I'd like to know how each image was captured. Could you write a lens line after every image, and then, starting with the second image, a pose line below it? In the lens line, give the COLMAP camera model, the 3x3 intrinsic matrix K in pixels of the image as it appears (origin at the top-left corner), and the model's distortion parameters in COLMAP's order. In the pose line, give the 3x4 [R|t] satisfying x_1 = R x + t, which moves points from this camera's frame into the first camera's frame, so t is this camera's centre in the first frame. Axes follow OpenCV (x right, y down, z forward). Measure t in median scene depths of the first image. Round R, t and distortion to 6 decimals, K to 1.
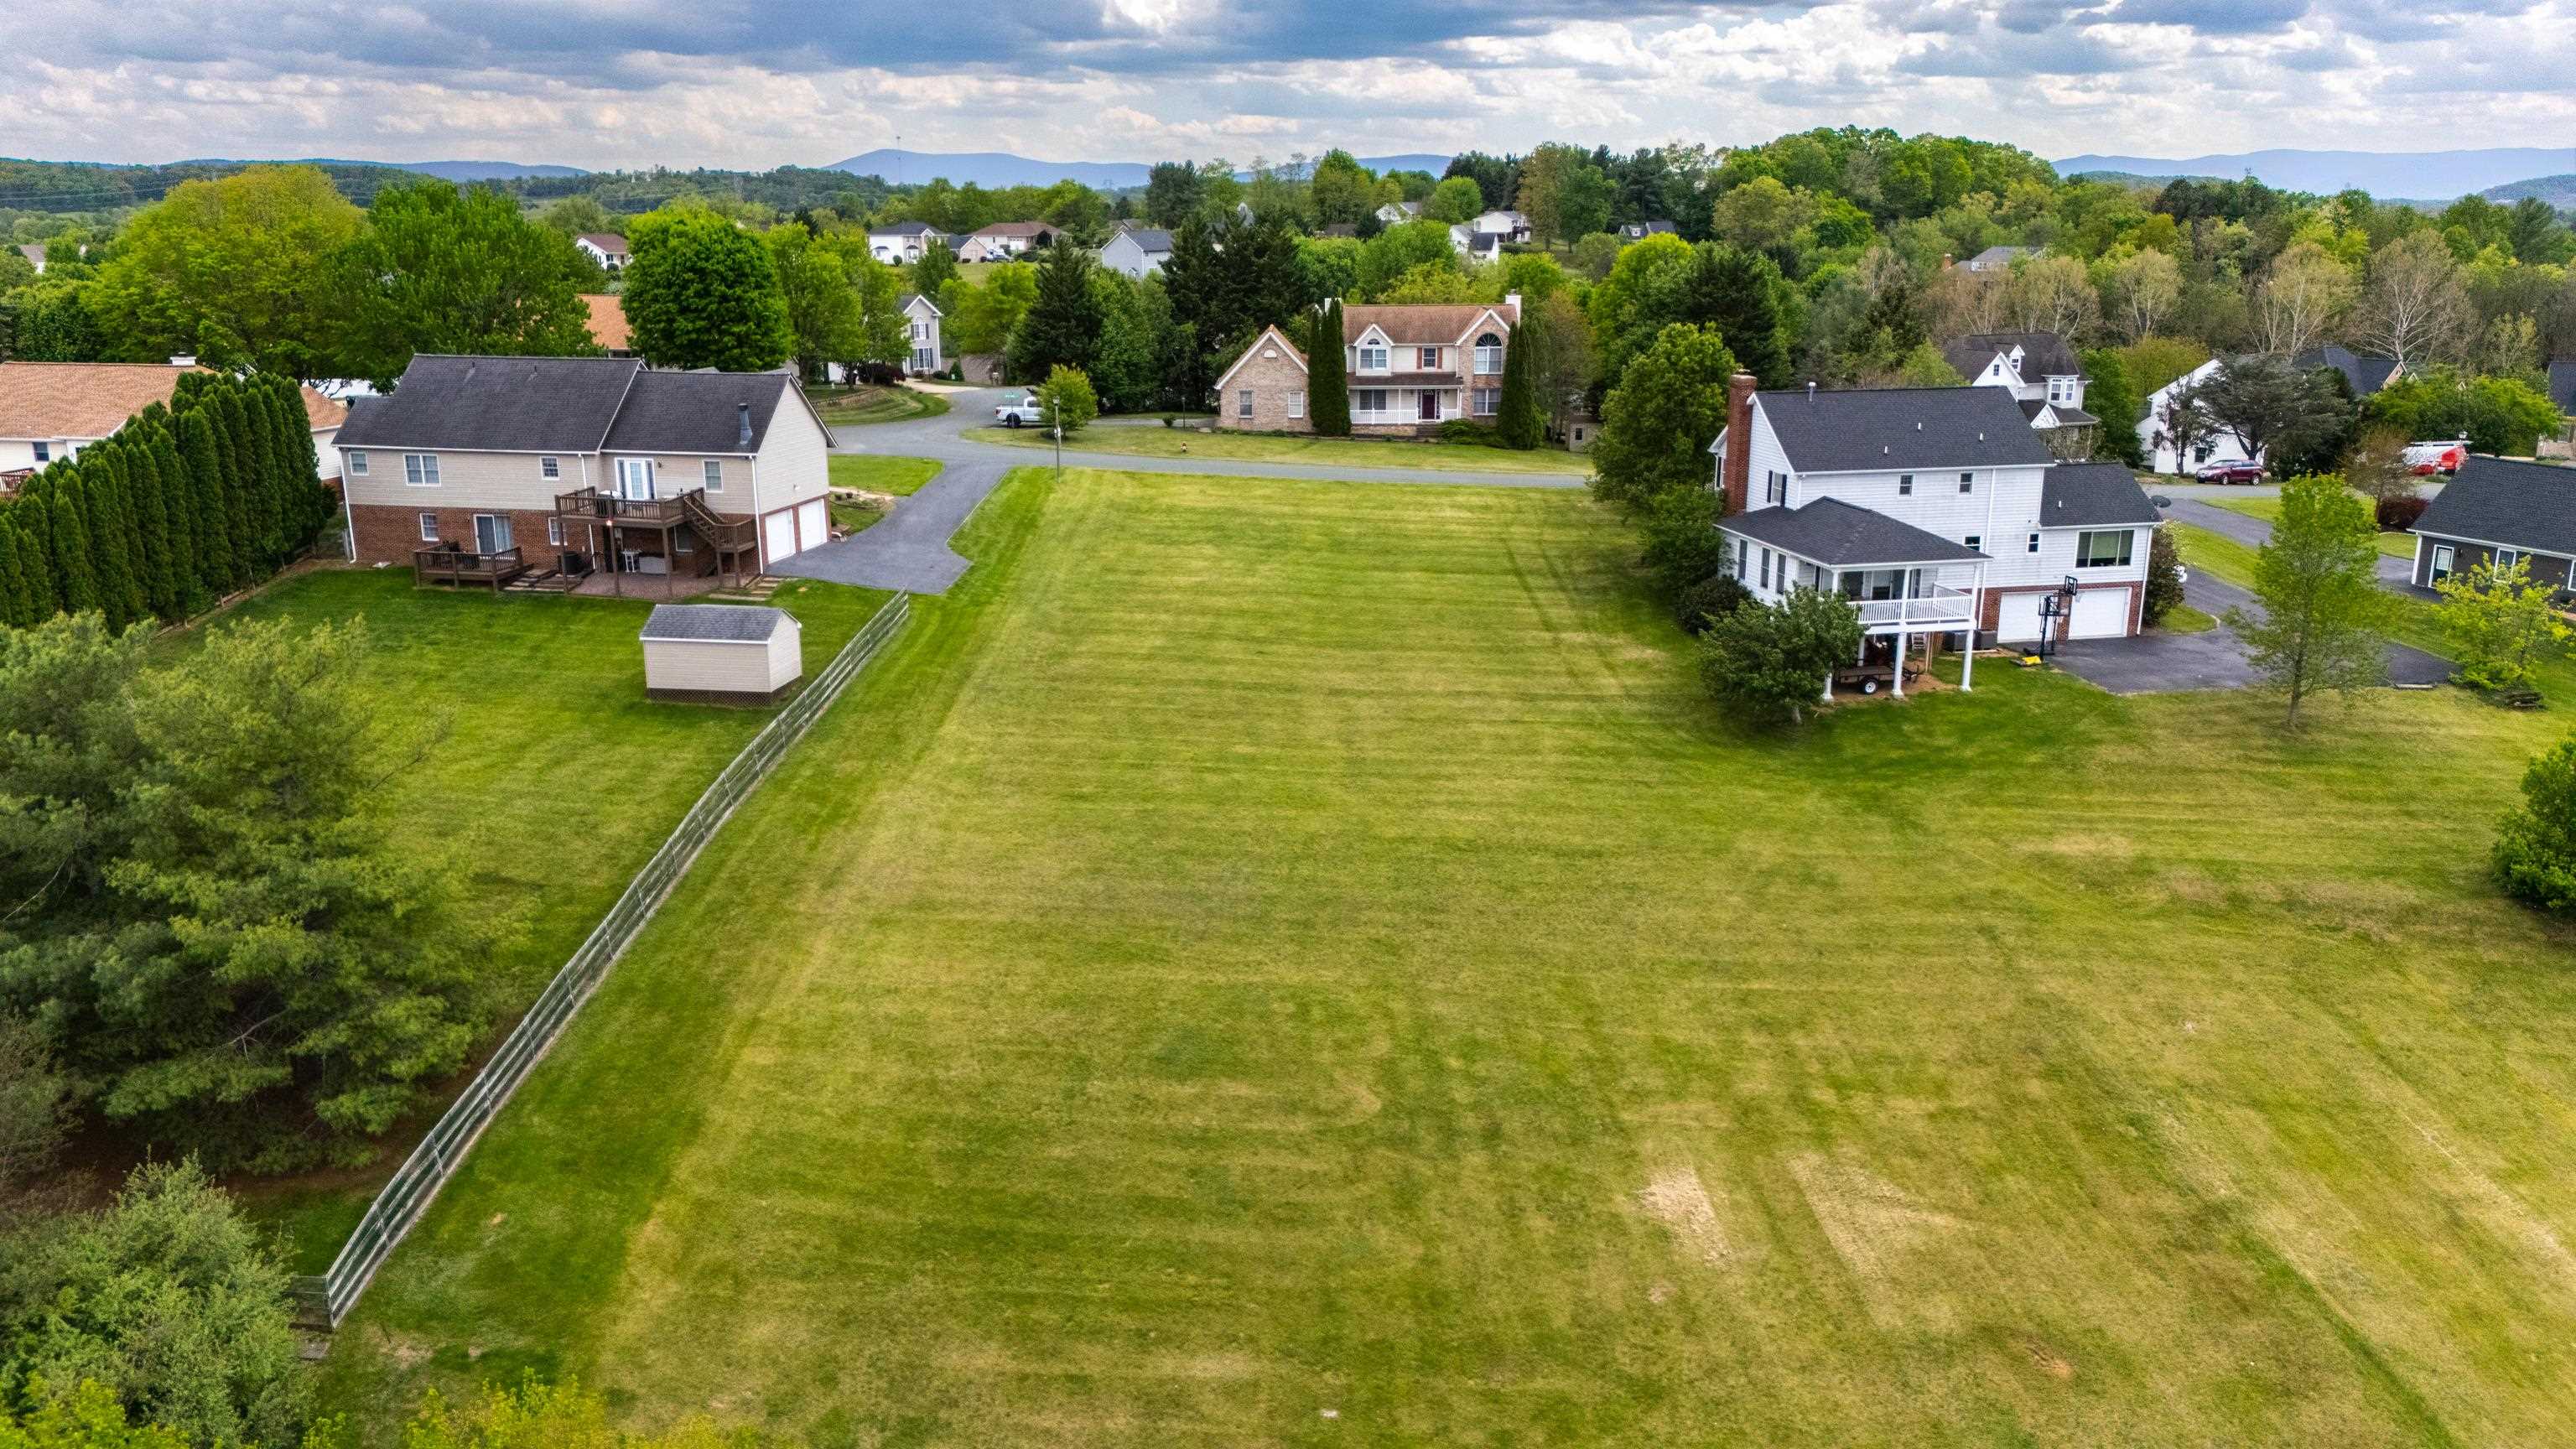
lens RADIAL K [[1896.6, 0, 1287.3], [0, 1896.6, 725.8], [0, 0, 1]] dist [0.075337, -0.075593]
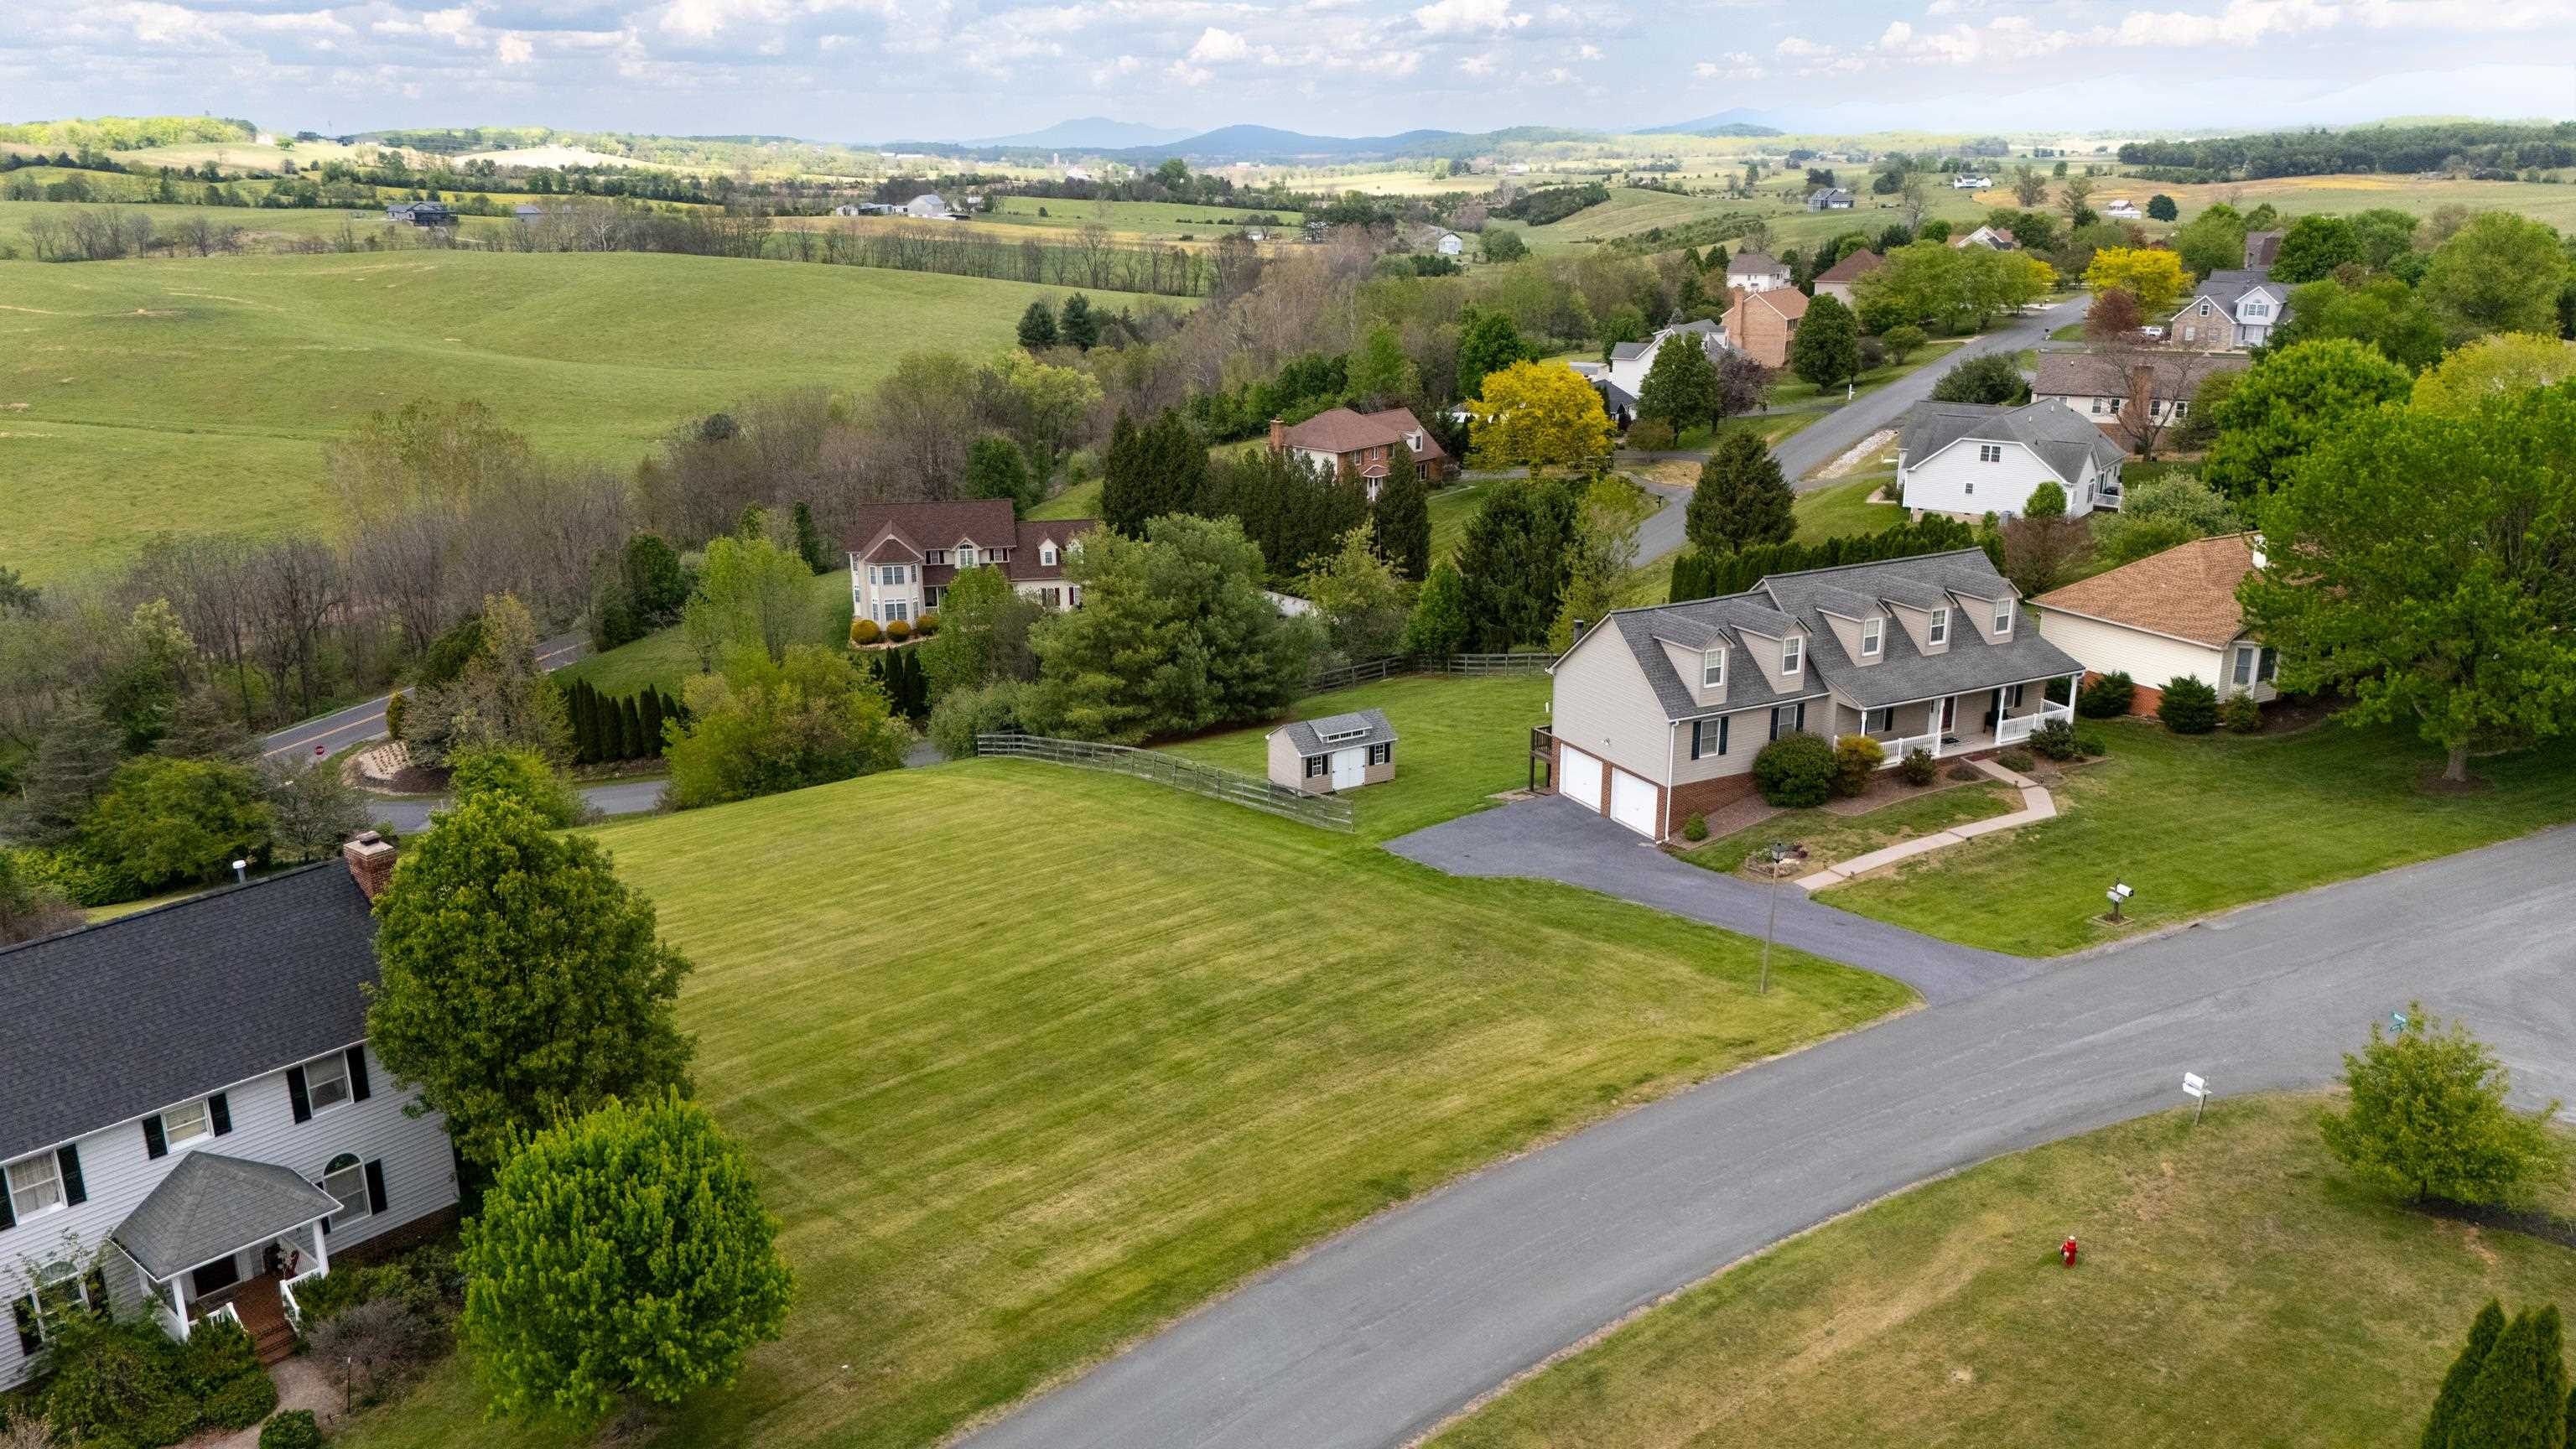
lens RADIAL K [[1896.6, 0, 1293.3], [0, 1896.6, 725.7], [0, 0, 1]] dist [0.075337, -0.075593]
pose [[-0.786715, 0.186977, -0.588318, 0.435481], [-0.150376, 0.866272, 0.476402, -0.654029], [0.598720, 0.463262, -0.653393, 1.883514]]
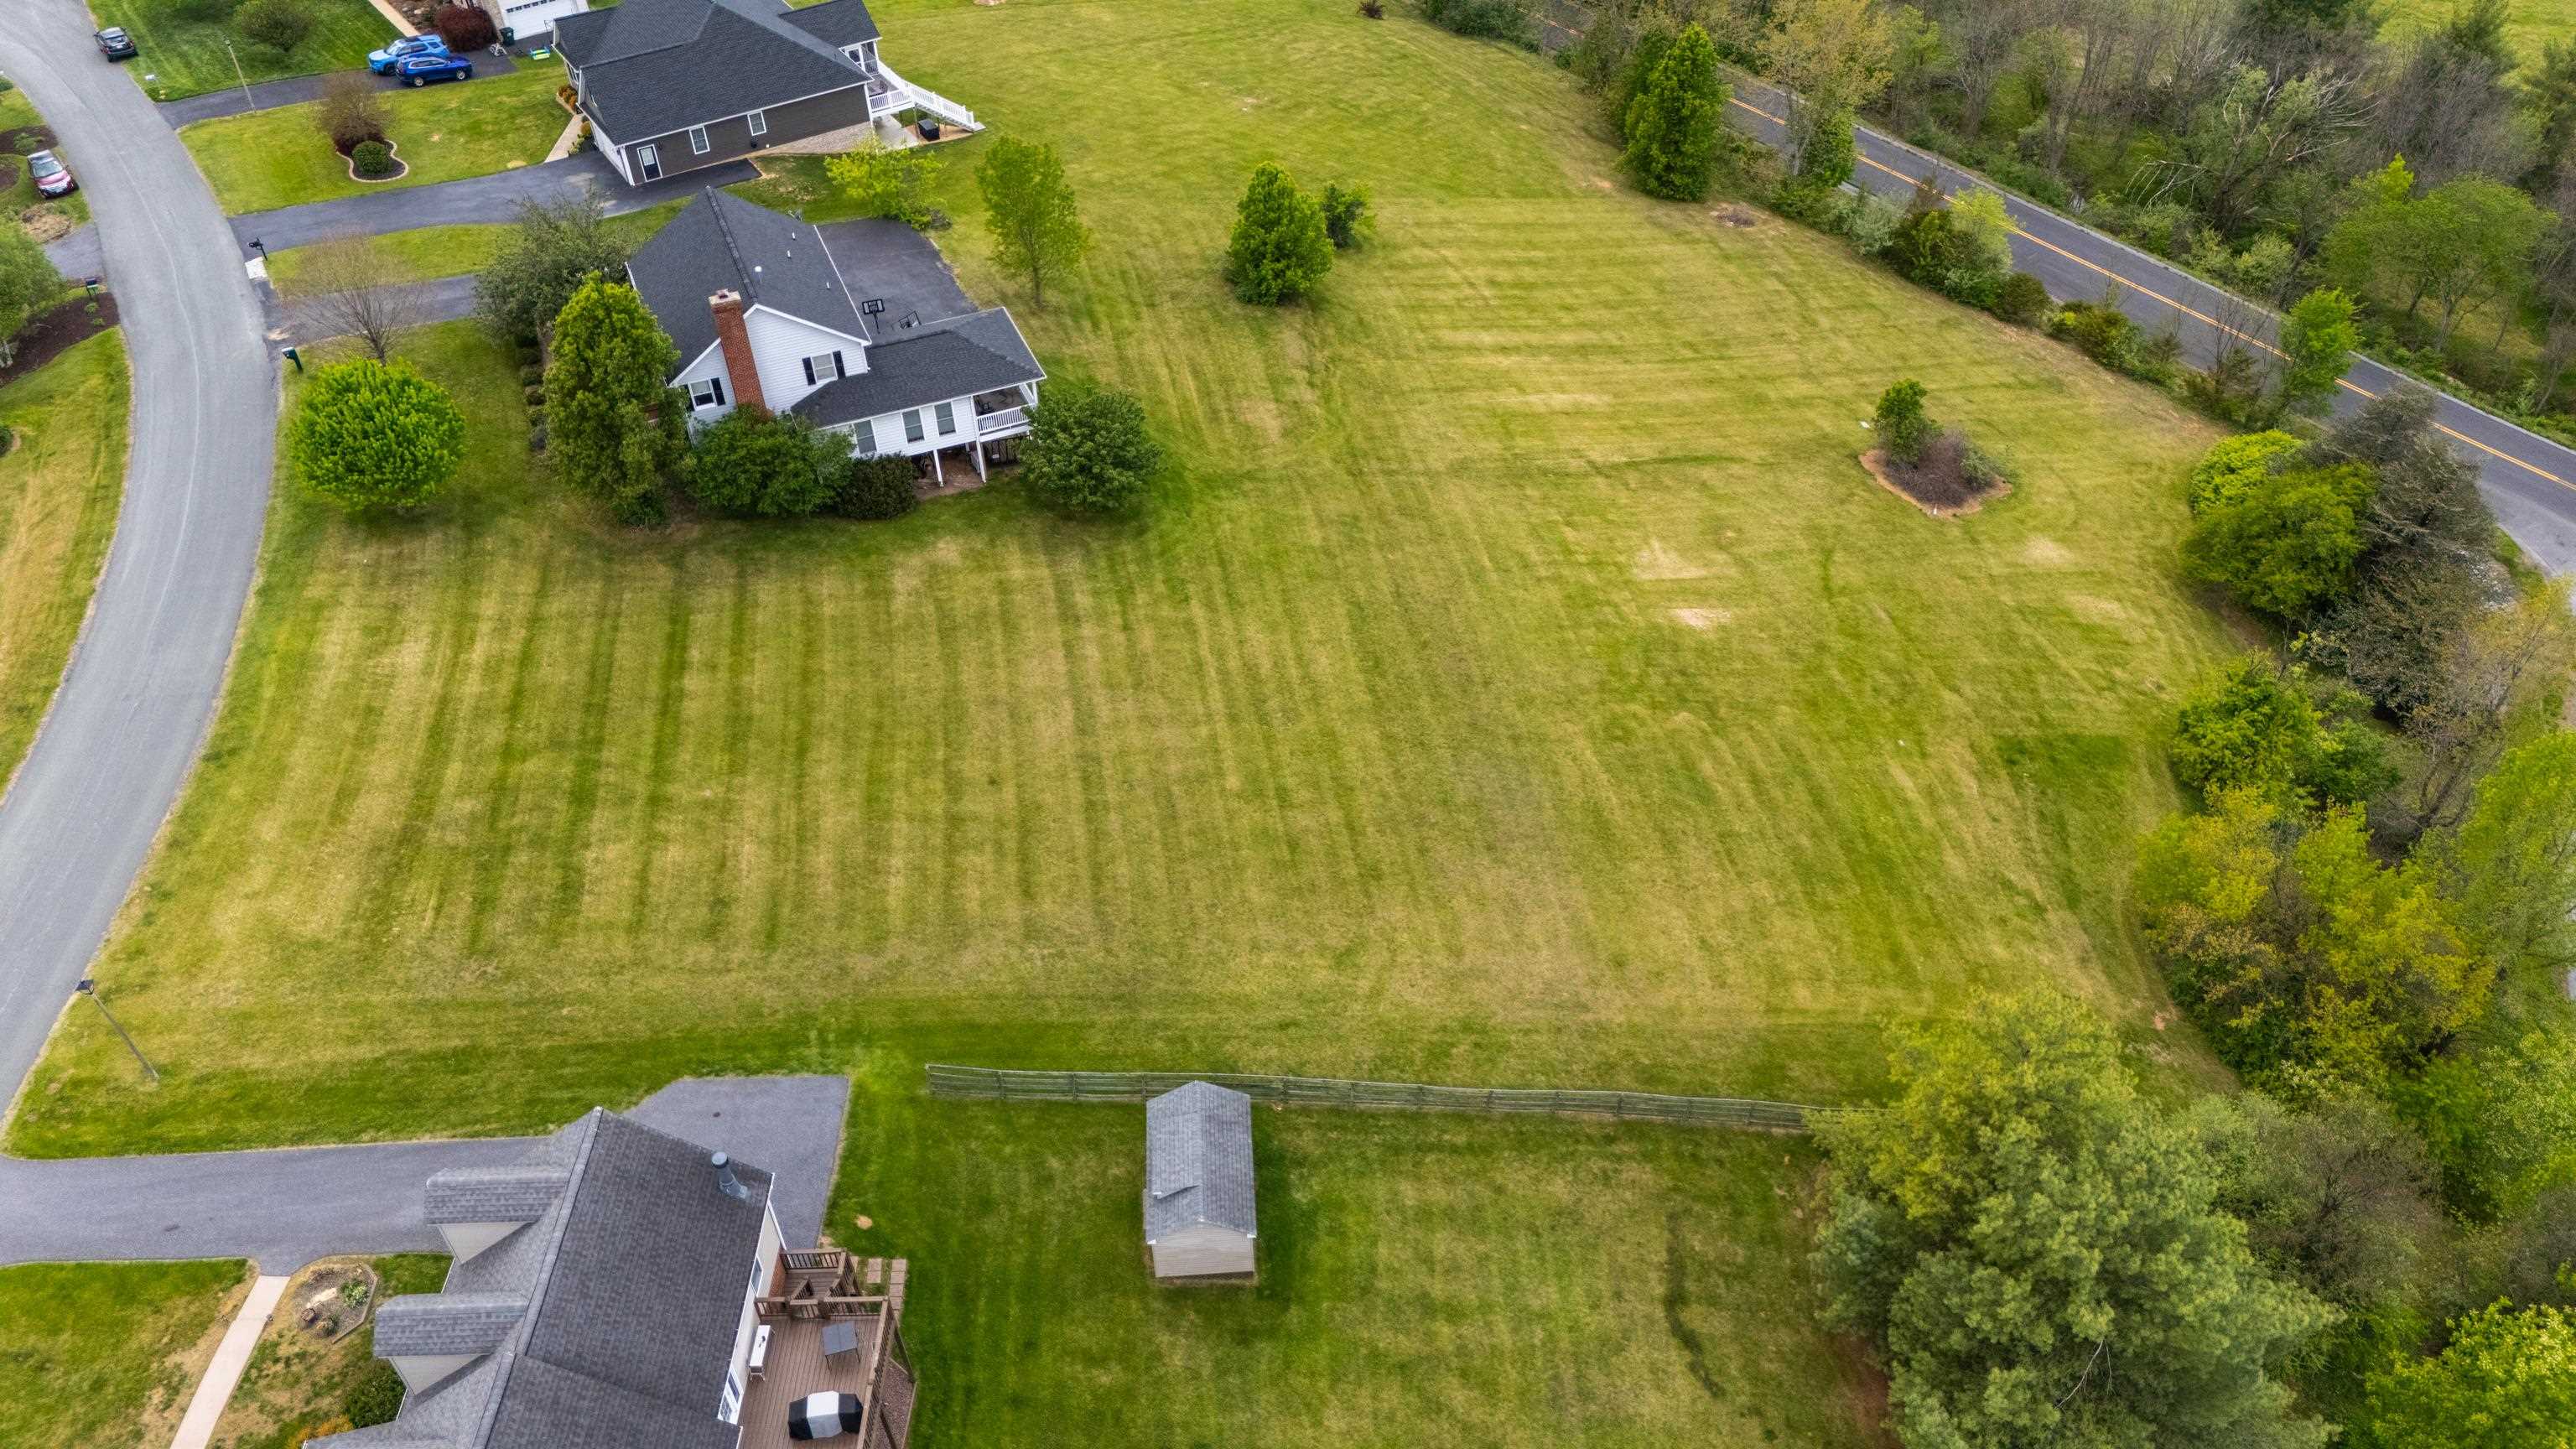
lens RADIAL K [[1896.6, 0, 1287.4], [0, 1896.6, 723.7], [0, 0, 1]] dist [0.075337, -0.075593]
pose [[-0.198962, -0.652828, 0.730910, -0.827906], [0.272266, 0.679639, 0.681148, -0.766556], [-0.941427, 0.334524, 0.042520, 0.941924]]
